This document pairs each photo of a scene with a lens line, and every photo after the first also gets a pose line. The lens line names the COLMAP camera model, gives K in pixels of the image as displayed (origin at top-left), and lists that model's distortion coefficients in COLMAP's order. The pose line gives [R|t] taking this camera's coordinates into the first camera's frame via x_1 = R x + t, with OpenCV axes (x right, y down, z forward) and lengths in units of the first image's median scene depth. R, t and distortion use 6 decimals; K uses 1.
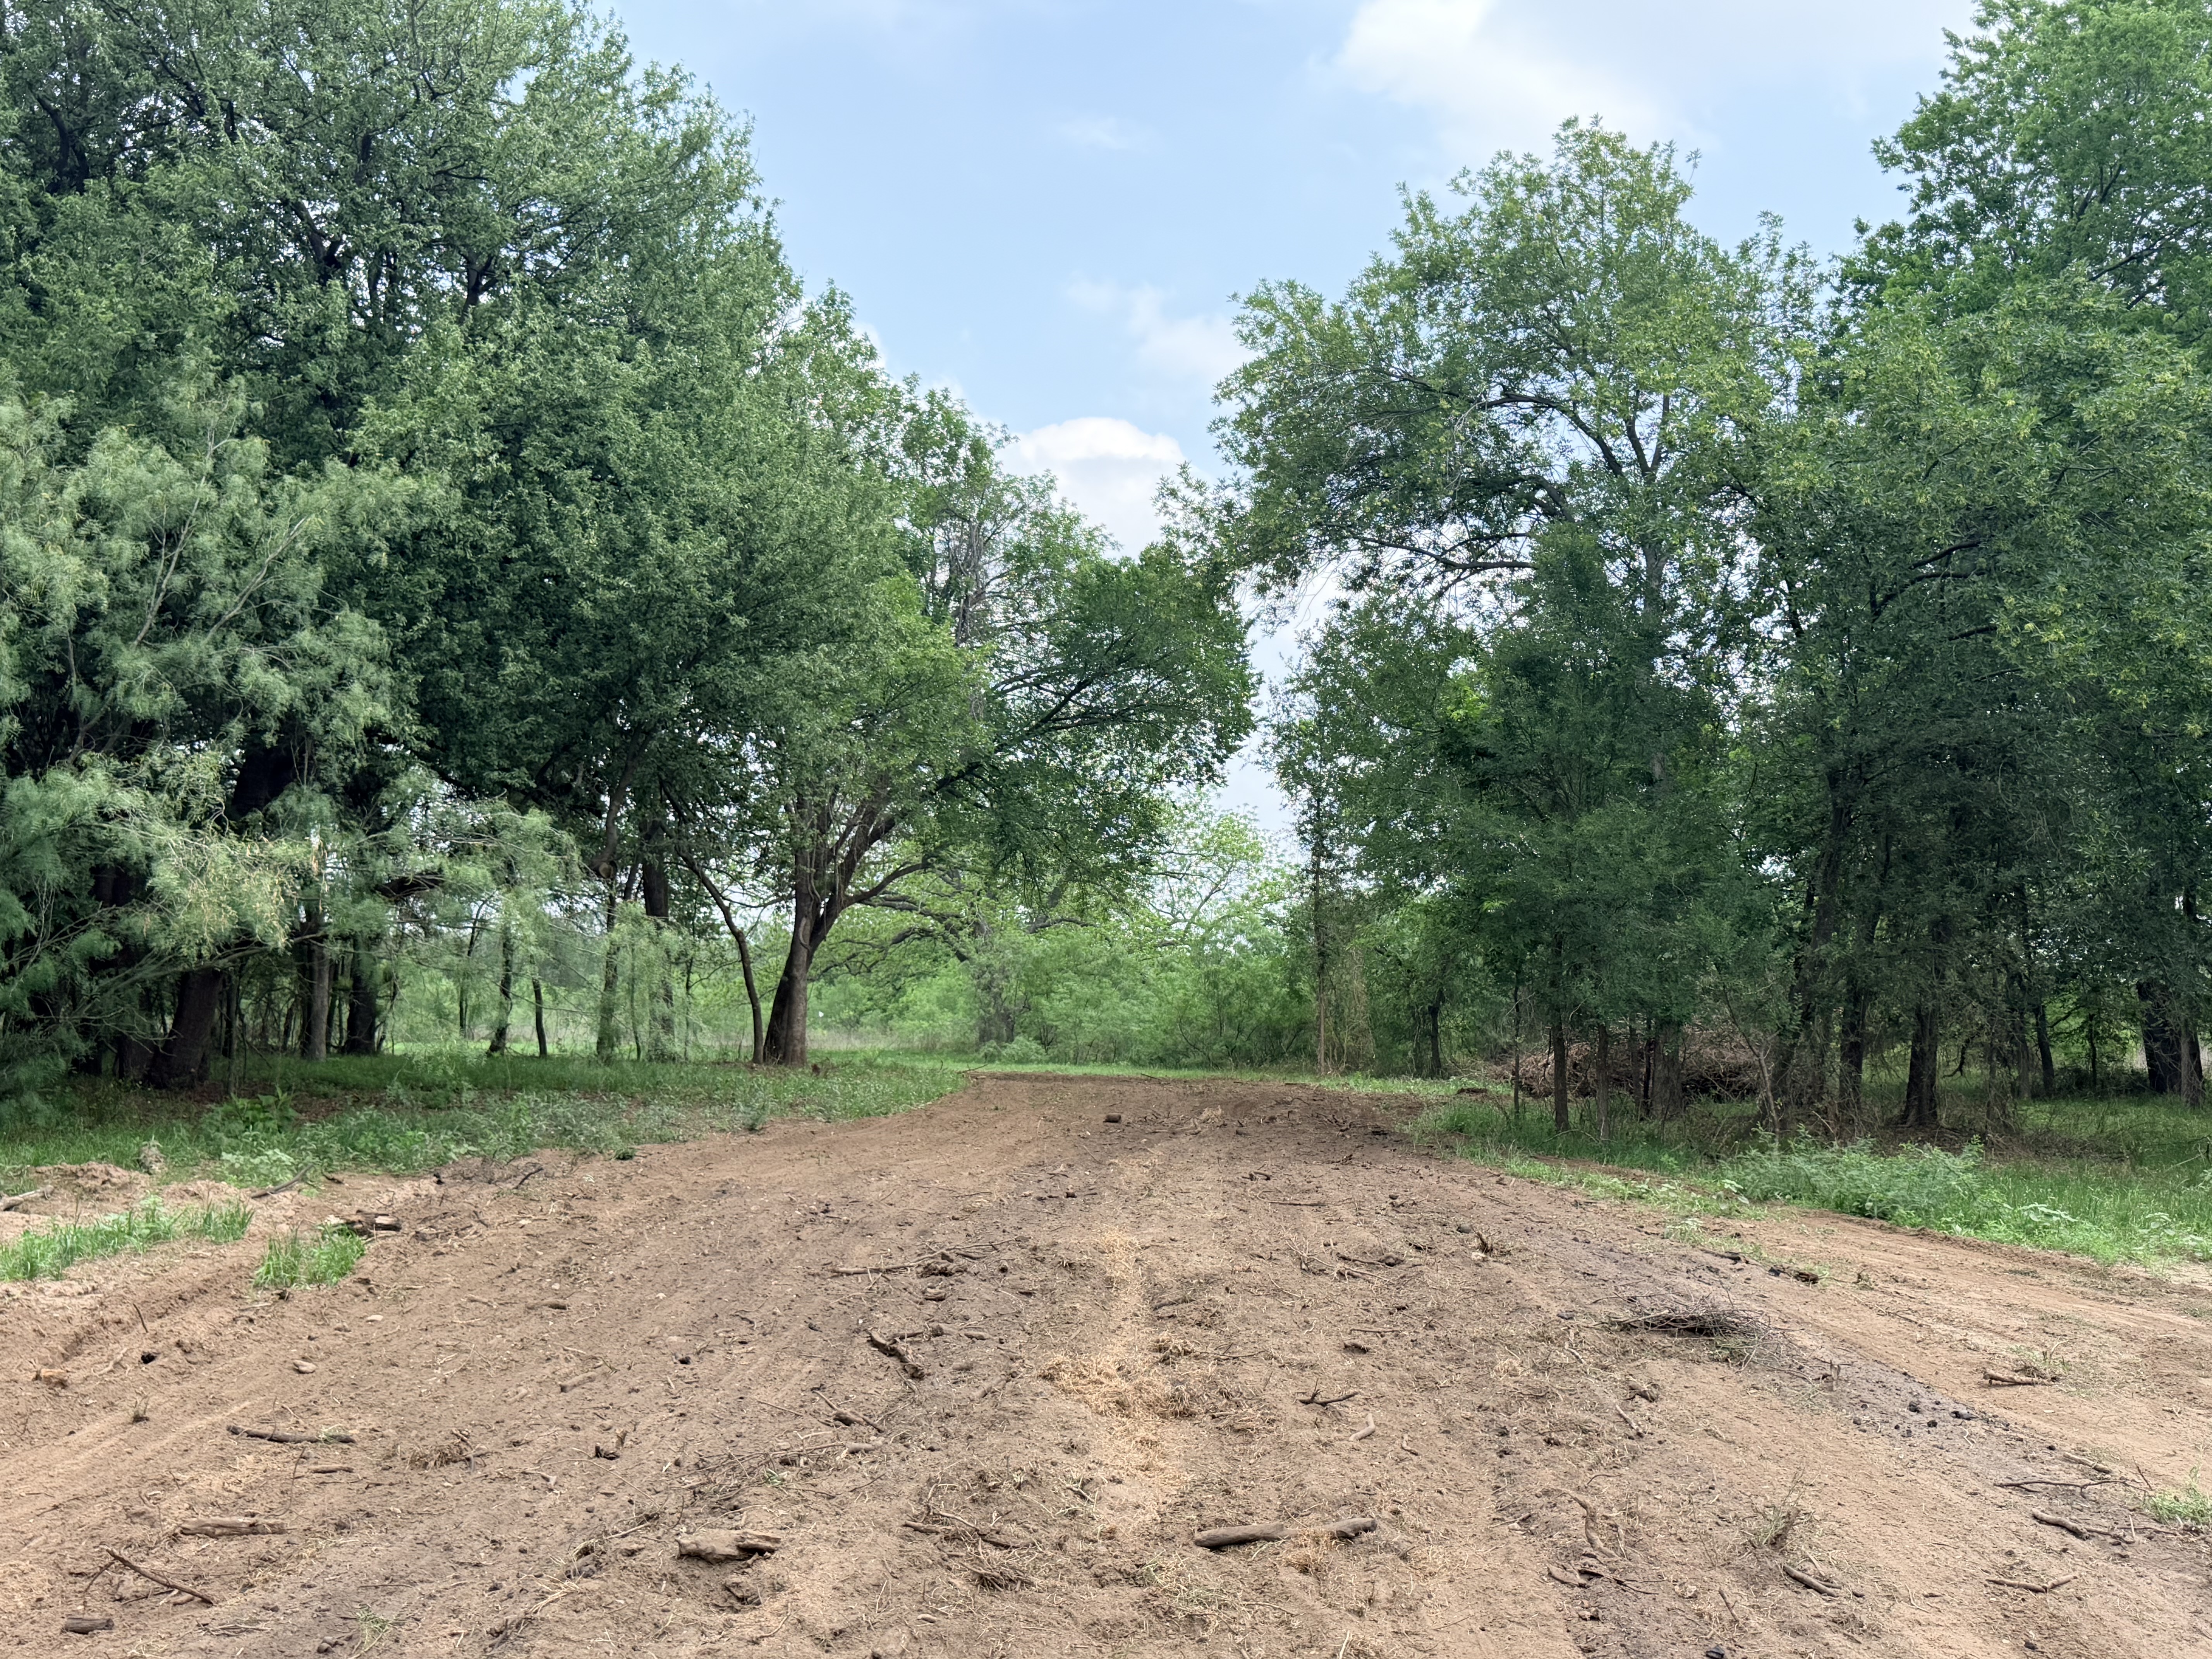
lens RADIAL K [[2299.9, 0, 1106.0], [0, 2299.9, 829.5], [0, 0, 1]] dist [0.082012, -0.402673]
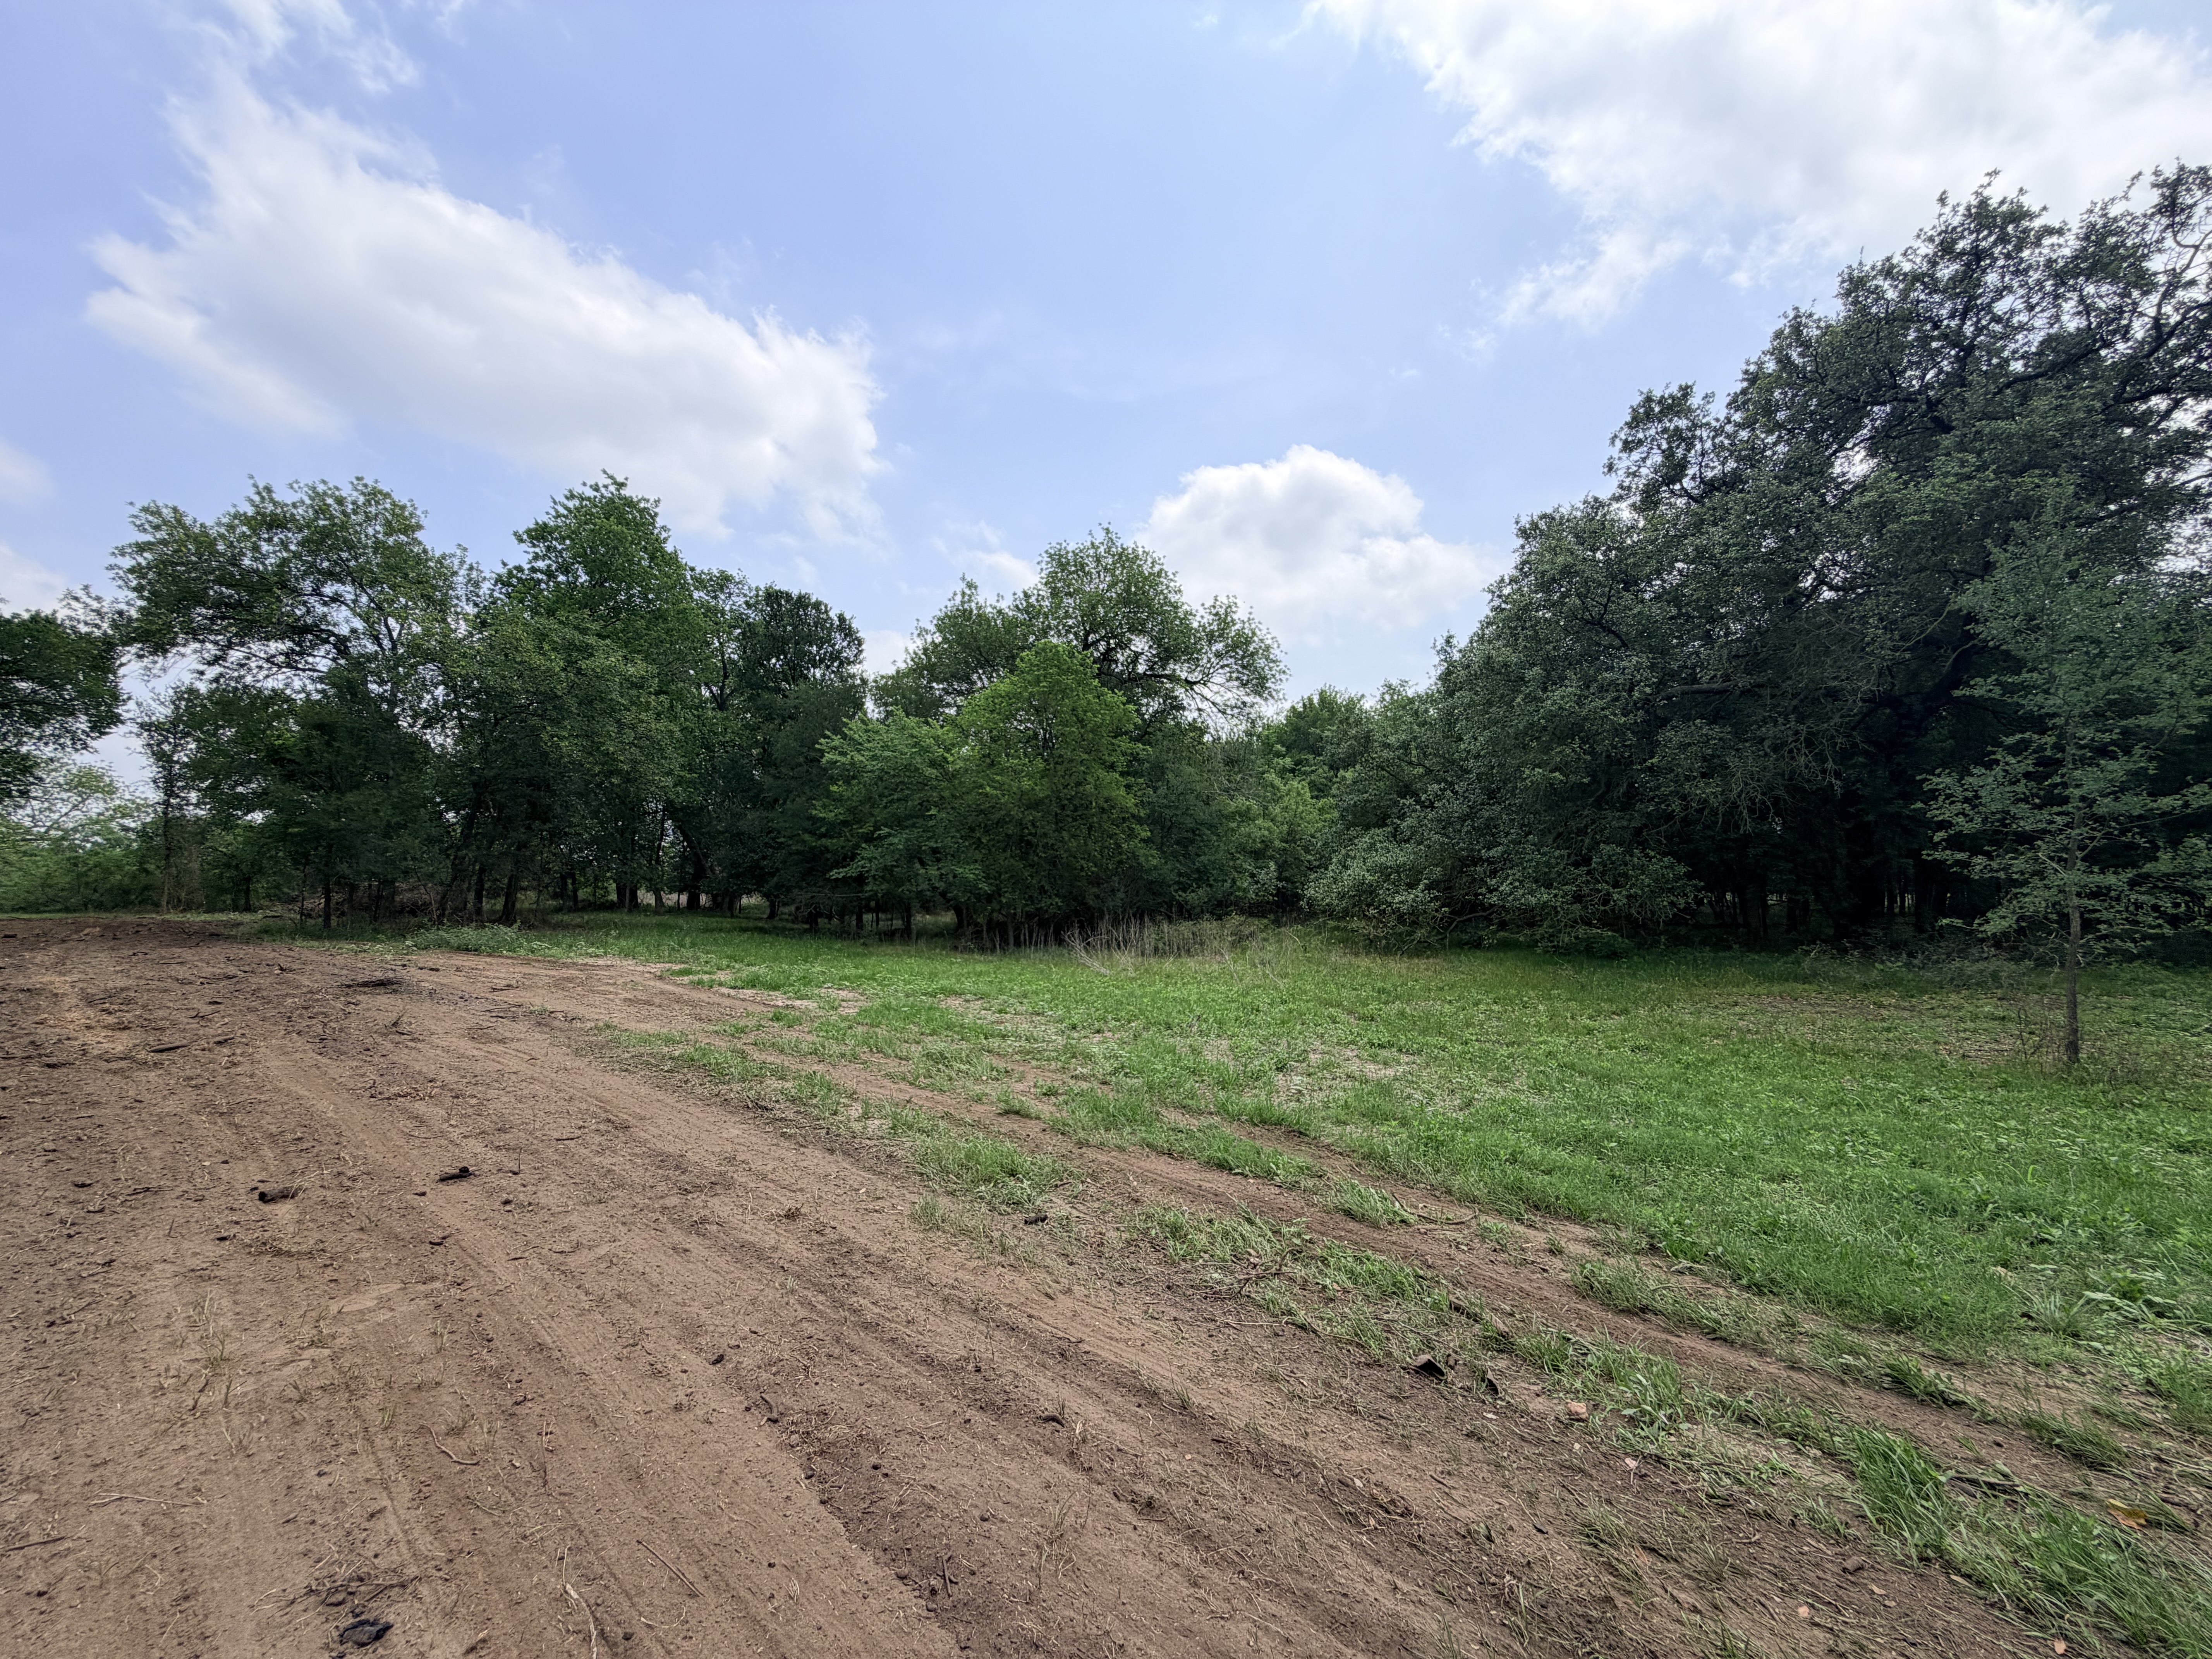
lens RADIAL K [[908.3, 0, 1106.0], [0, 908.3, 829.5], [0, 0, 1]] dist [0.002261, 0.000604]
pose [[0.623205, 0.040110, 0.781029, -0.019969], [-0.059113, 0.998243, -0.004098, -0.006880], [-0.779821, -0.043615, 0.624481, -0.109524]]
